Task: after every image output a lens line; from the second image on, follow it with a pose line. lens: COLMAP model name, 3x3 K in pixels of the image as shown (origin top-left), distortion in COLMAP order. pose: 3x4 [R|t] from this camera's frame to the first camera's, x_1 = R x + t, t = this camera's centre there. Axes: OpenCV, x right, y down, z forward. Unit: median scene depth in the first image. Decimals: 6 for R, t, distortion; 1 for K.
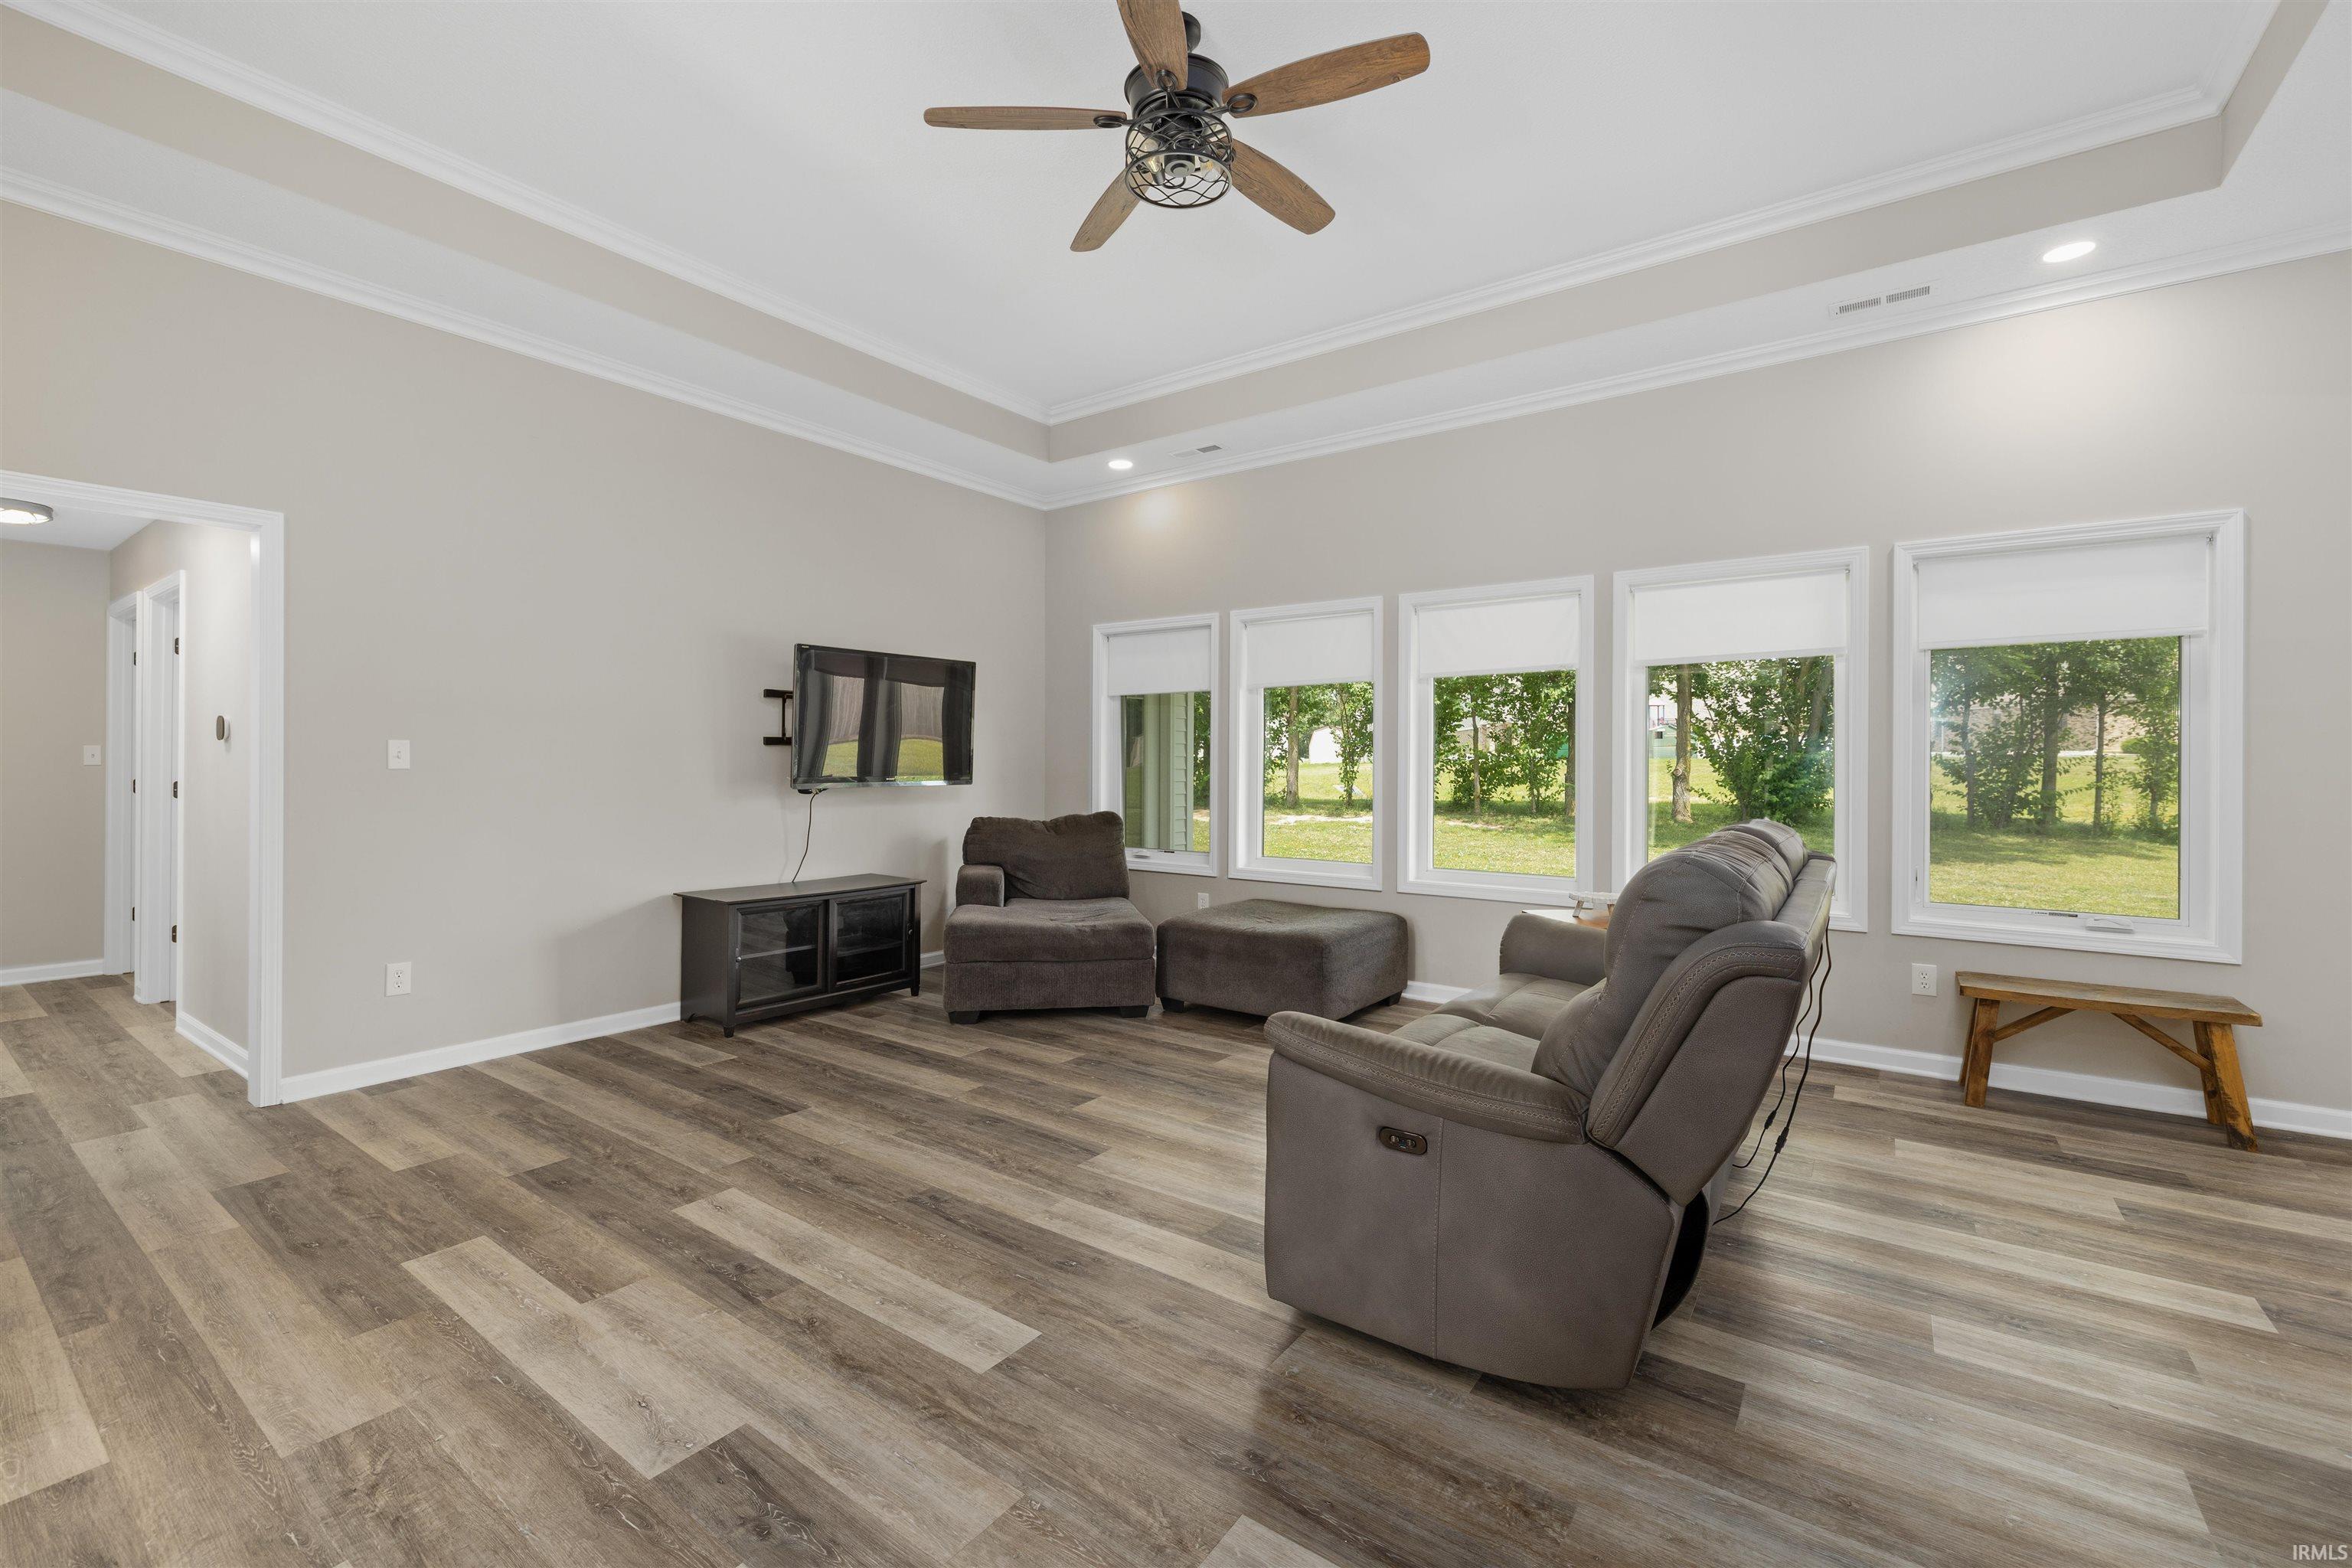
lens RADIAL K [[988.5, 0, 1185.0], [0, 988.5, 767.1], [0, 0, 1]] dist [-0.003417, 0.000680]
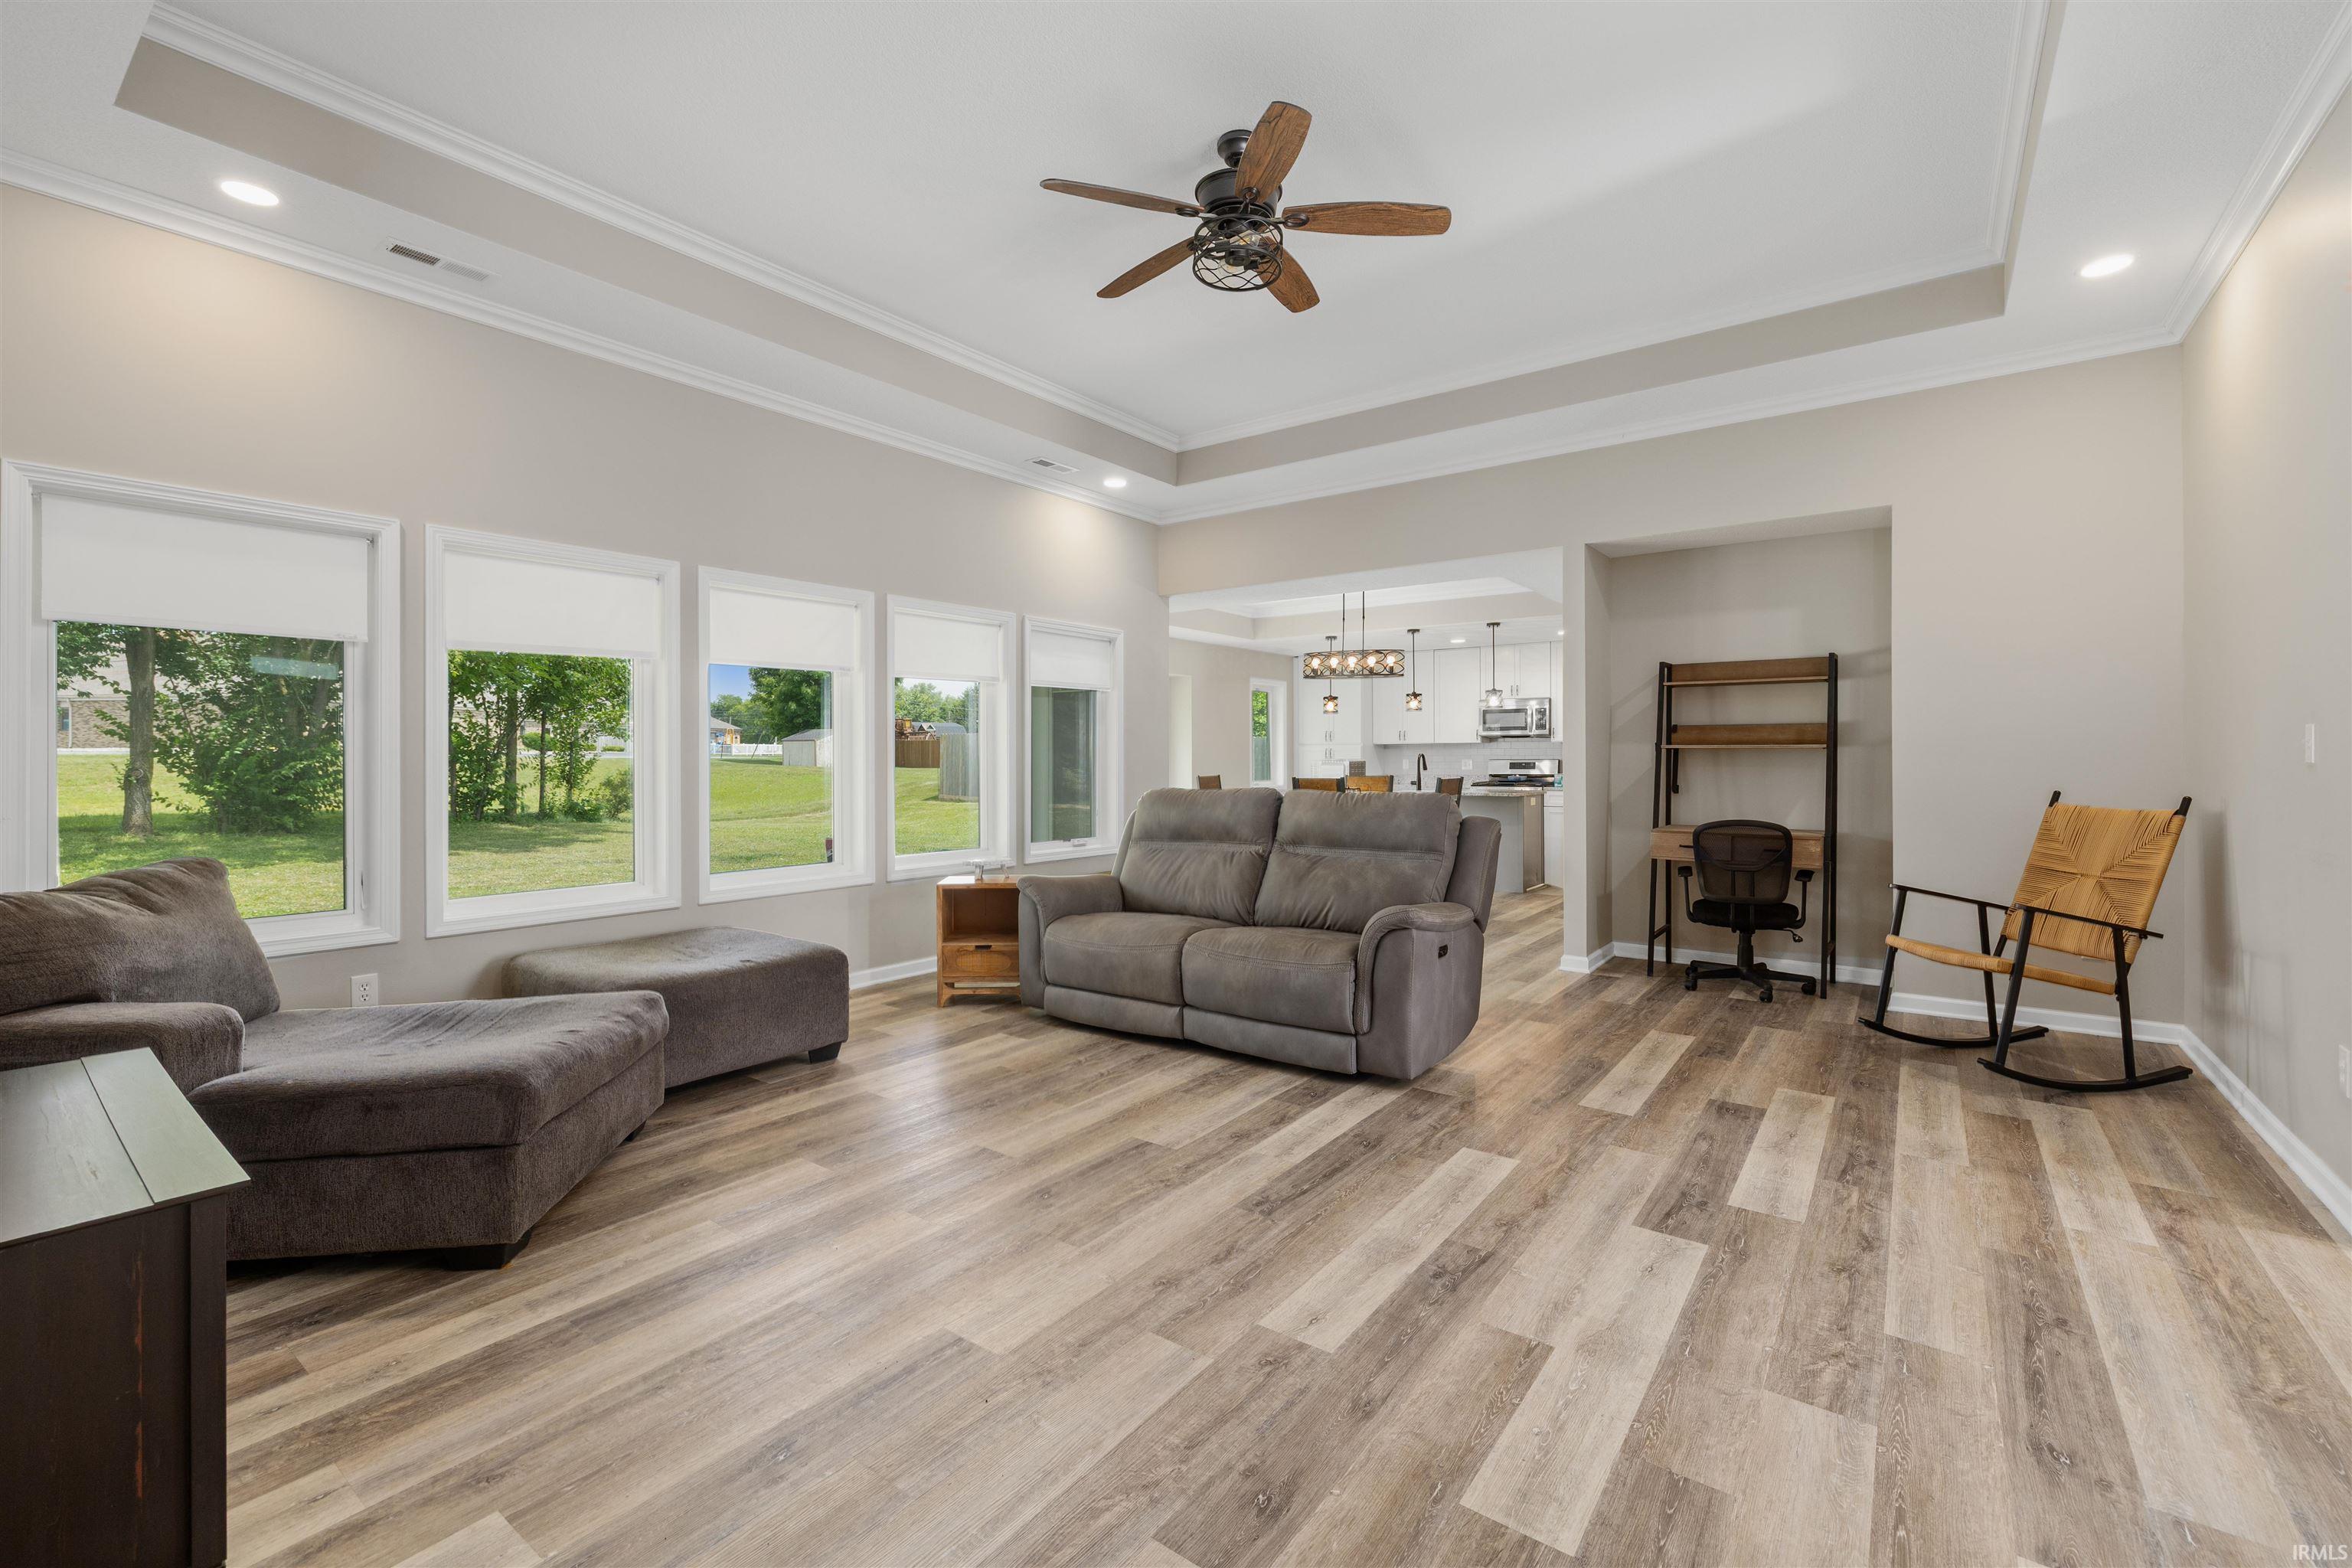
lens RADIAL K [[988.5, 0, 1161.8], [0, 988.5, 763.4], [0, 0, 1]] dist [-0.003417, 0.000680]
pose [[0.033173, -0.008937, 0.999410, -0.970388], [0.010602, 0.999907, 0.008589, -0.003008], [-0.999393, 0.010311, 0.033265, 0.842301]]
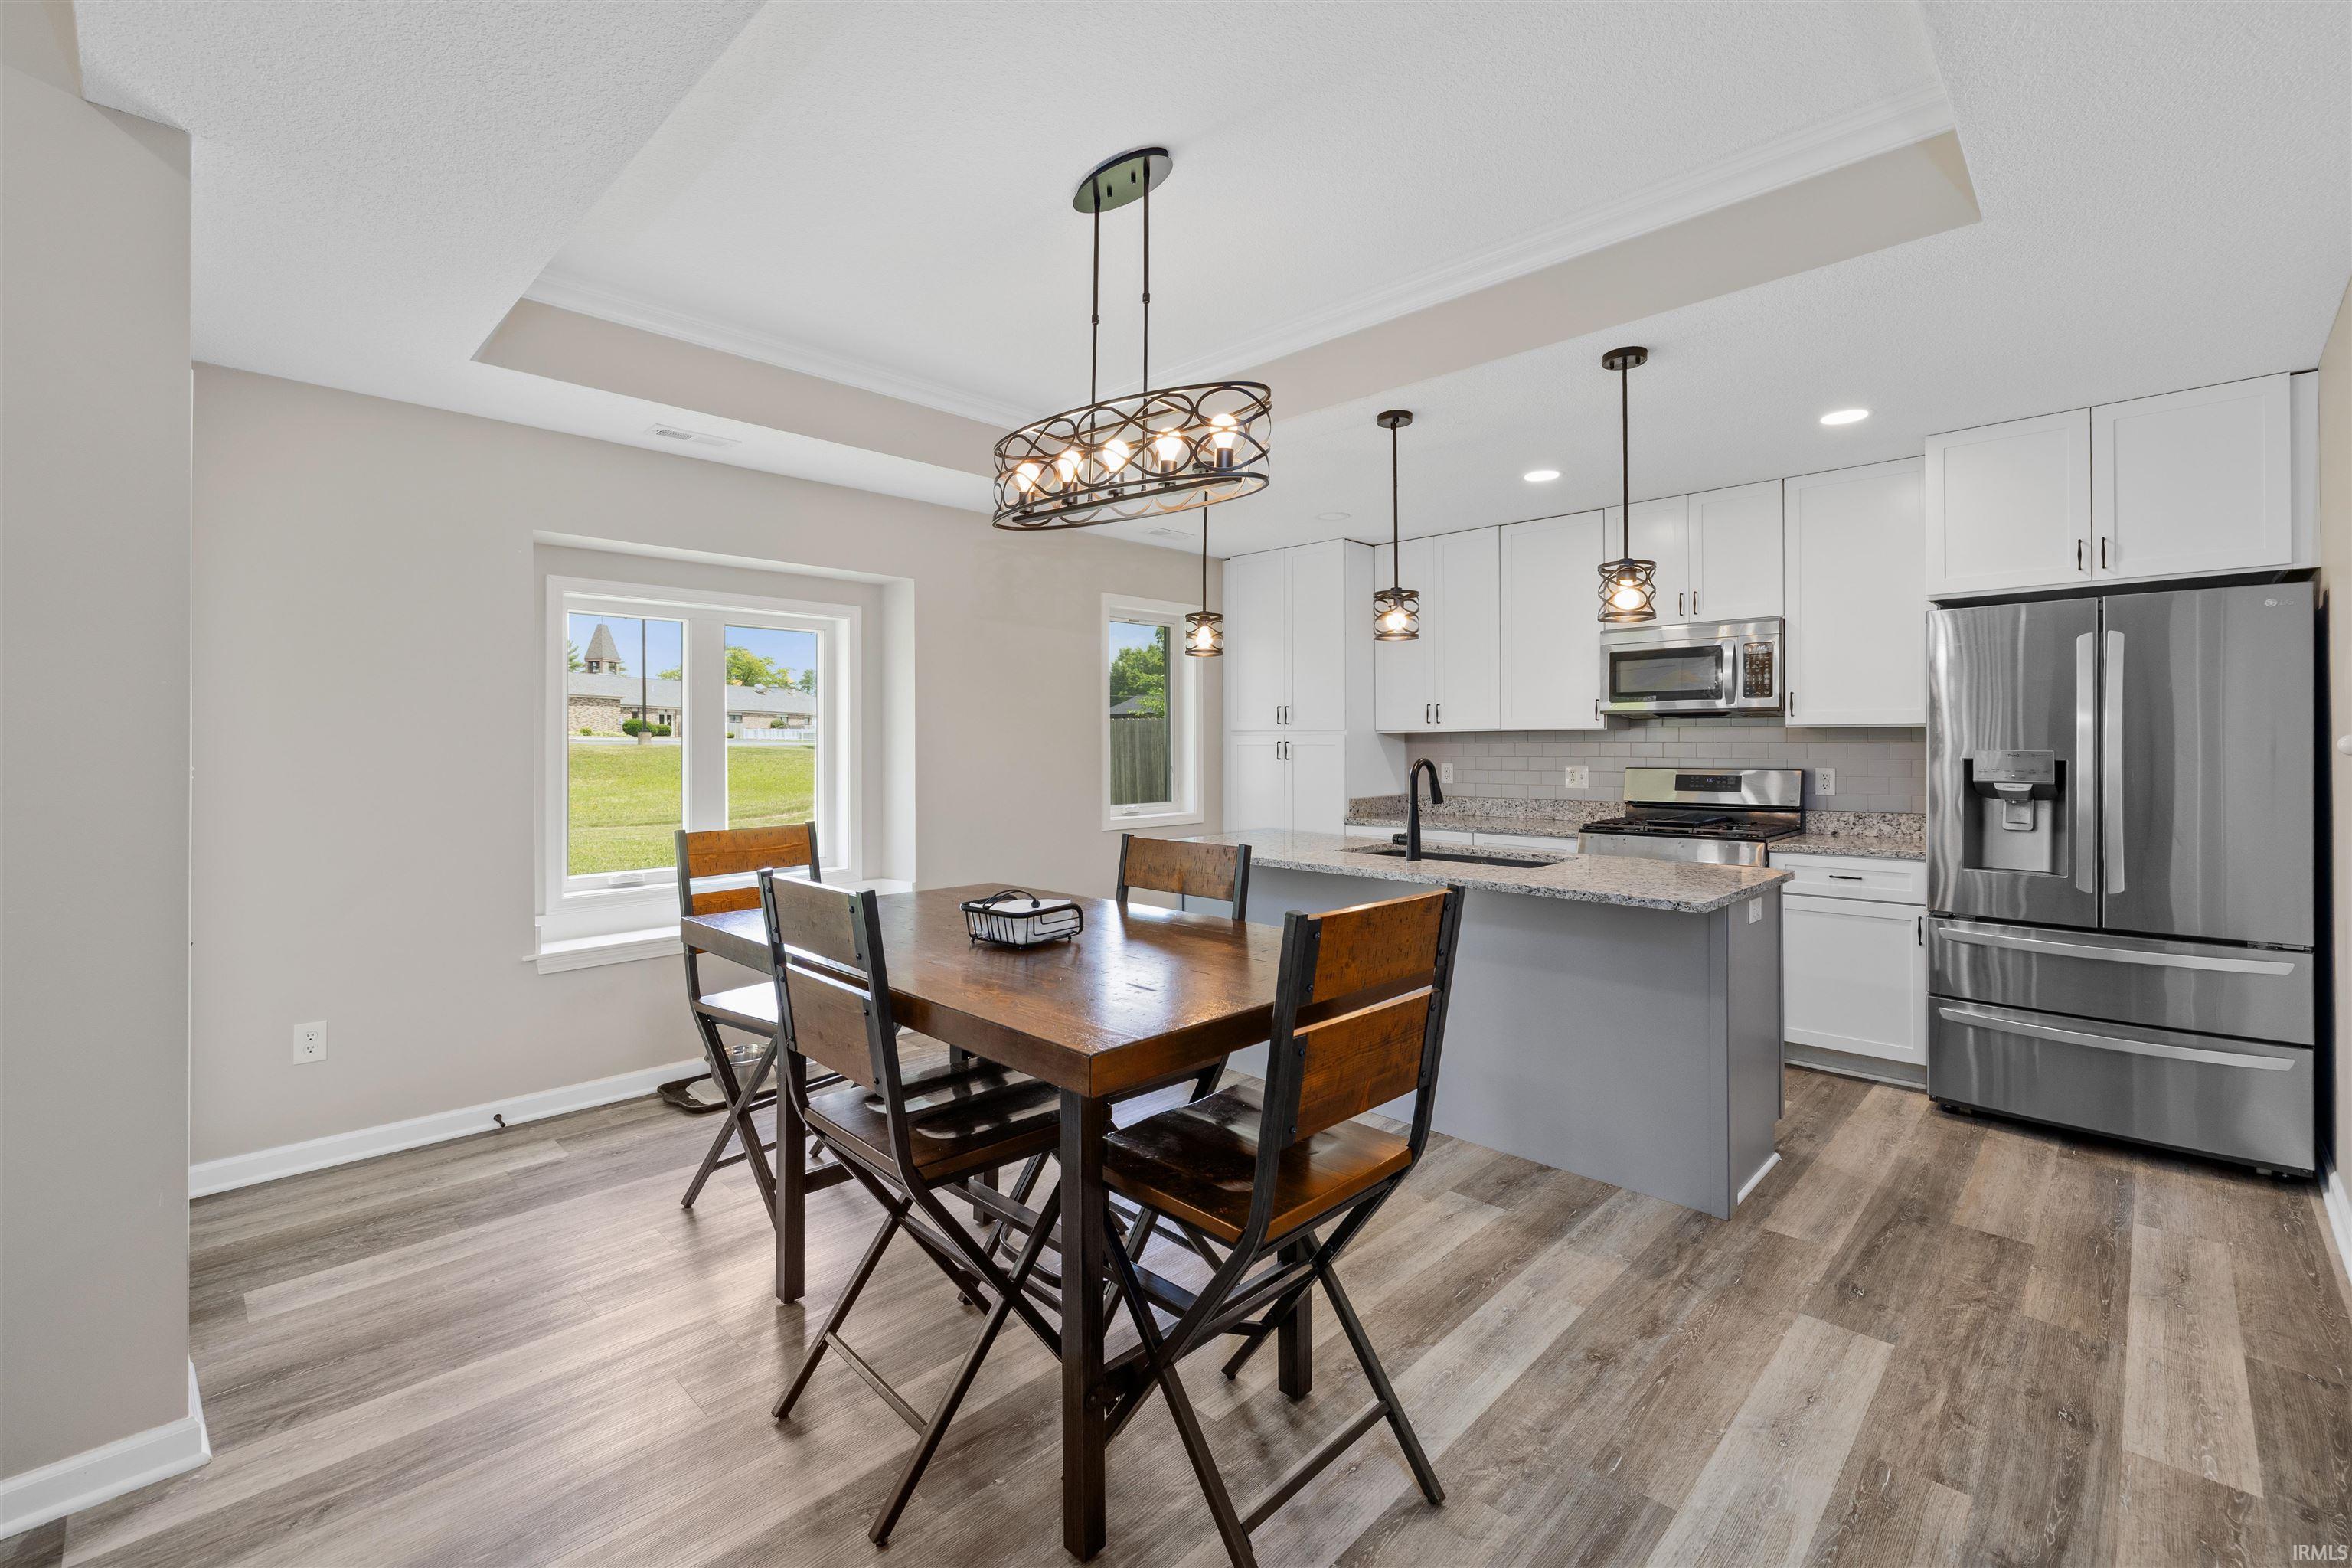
lens RADIAL K [[988.5, 0, 1147.4], [0, 988.5, 743.5], [0, 0, 1]] dist [-0.003417, 0.000680]
pose [[0.176635, -0.003426, 0.984271, 0.767900], [0.009338, 0.999955, 0.001805, -0.019614], [-0.984232, 0.008872, 0.176659, 0.307384]]
